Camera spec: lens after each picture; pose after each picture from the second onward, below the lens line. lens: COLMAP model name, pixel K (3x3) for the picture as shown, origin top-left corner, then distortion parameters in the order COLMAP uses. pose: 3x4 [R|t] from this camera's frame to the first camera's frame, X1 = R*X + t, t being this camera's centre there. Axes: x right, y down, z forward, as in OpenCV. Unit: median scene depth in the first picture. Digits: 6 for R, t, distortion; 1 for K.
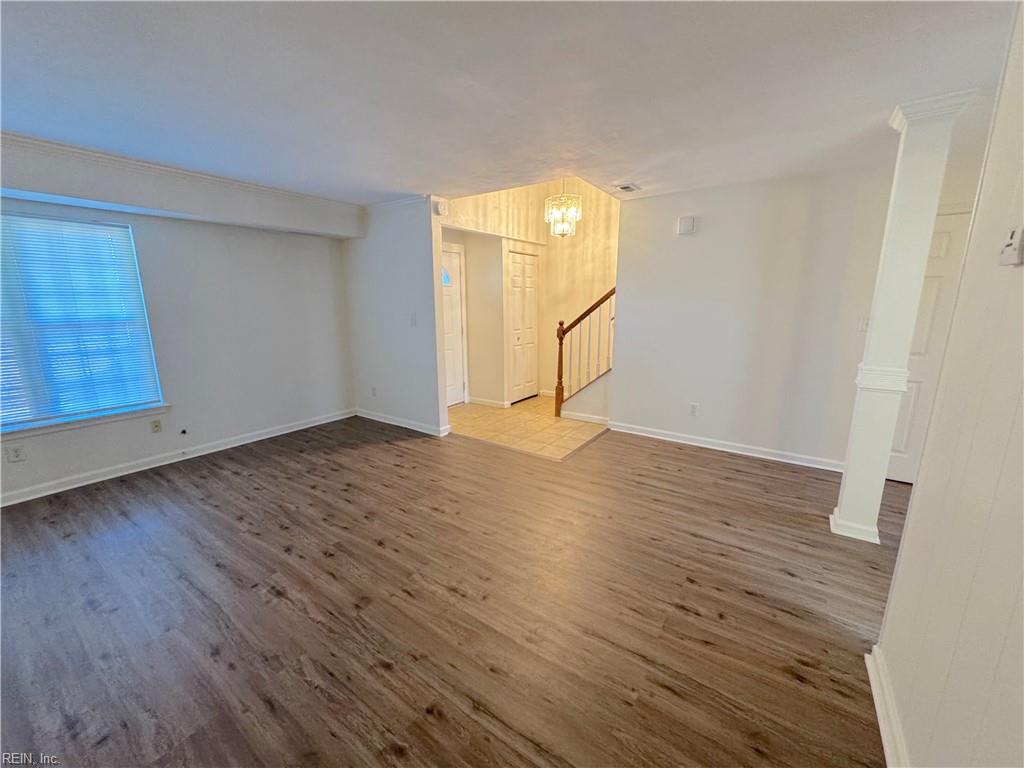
lens RADIAL K [[408.3, 0, 510.8], [0, 408.3, 385.2], [0, 0, 1]] dist [-0.002681, 0.000802]
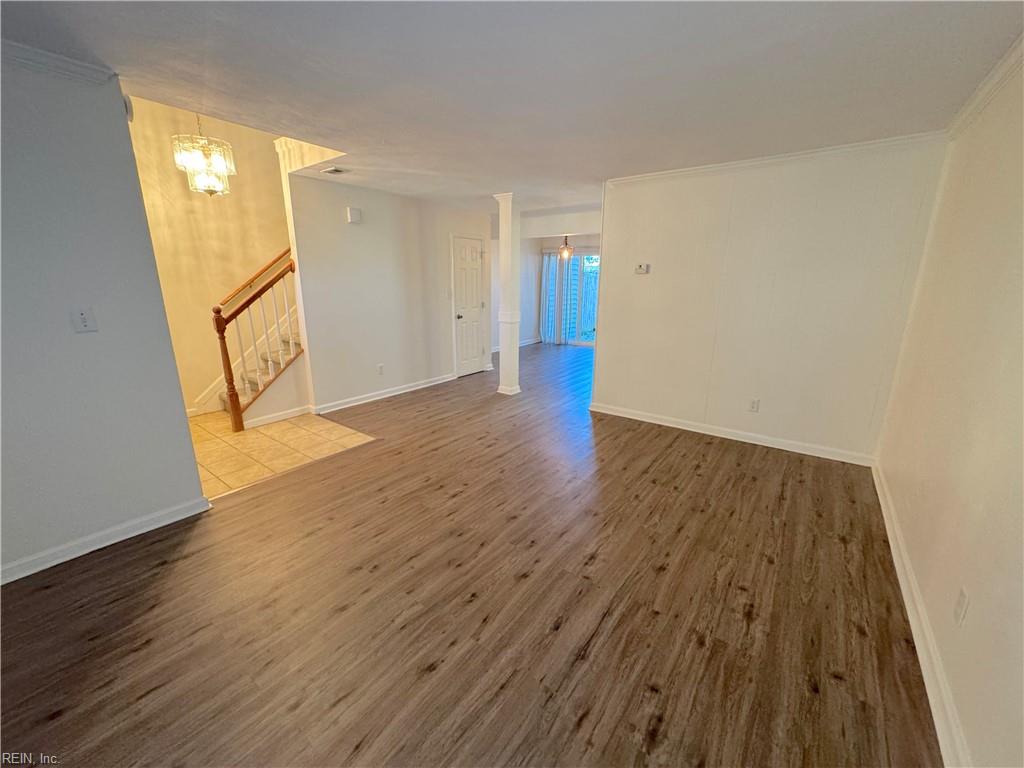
lens RADIAL K [[408.3, 0, 510.9], [0, 408.3, 387.1], [0, 0, 1]] dist [-0.002681, 0.000802]
pose [[0.031089, -0.252353, 0.967136, -0.842494], [0.198526, 0.949884, 0.241470, -0.123619], [-0.979602, 0.184495, 0.079629, 0.583205]]
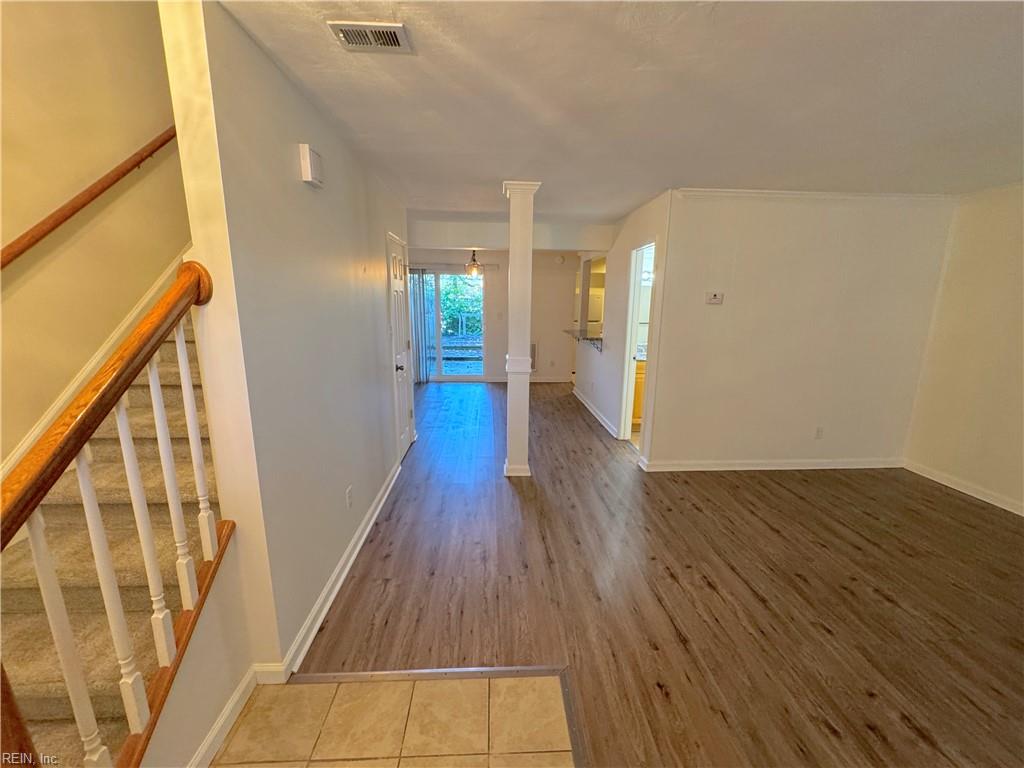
lens RADIAL K [[408.3, 0, 510.3], [0, 408.3, 386.0], [0, 0, 1]] dist [-0.002681, 0.000802]
pose [[-0.616541, -0.167746, 0.769245, -0.143600], [0.151810, 0.933376, 0.325211, -0.282052], [-0.772548, 0.317285, -0.549999, 1.220956]]
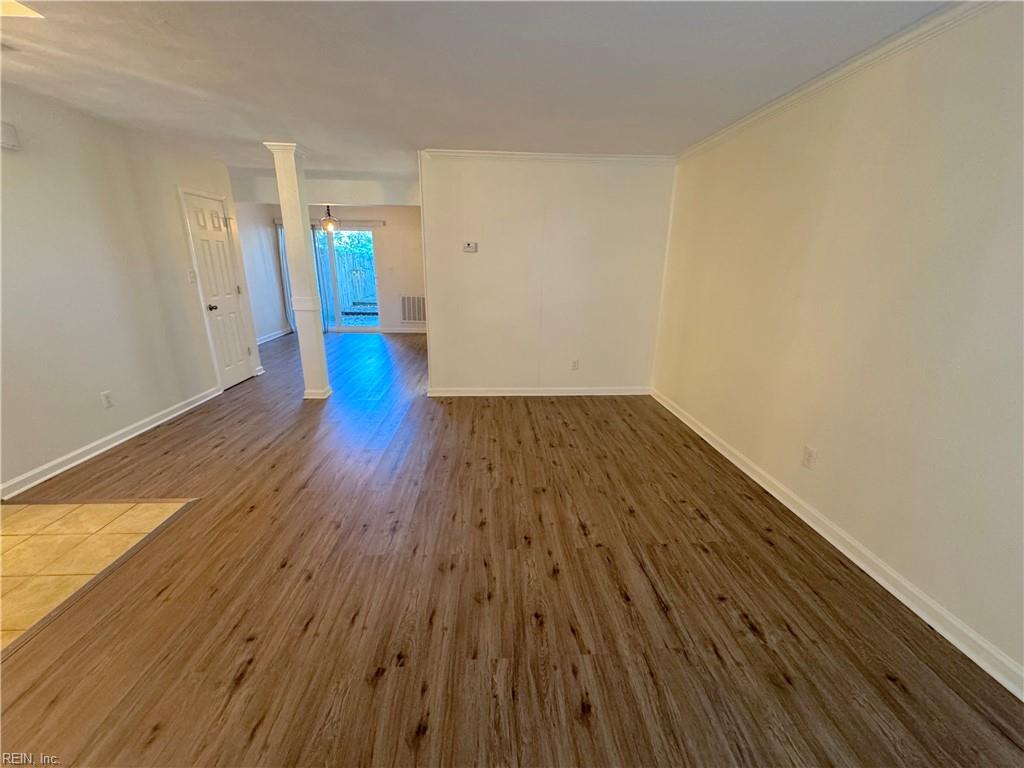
lens RADIAL K [[408.3, 0, 512.3], [0, 408.3, 385.8], [0, 0, 1]] dist [-0.002681, 0.000802]
pose [[-0.620385, -0.234390, 0.748454, -0.671334], [0.146830, 0.902717, 0.404406, -0.183140], [-0.770430, 0.360783, -0.525617, 0.897948]]
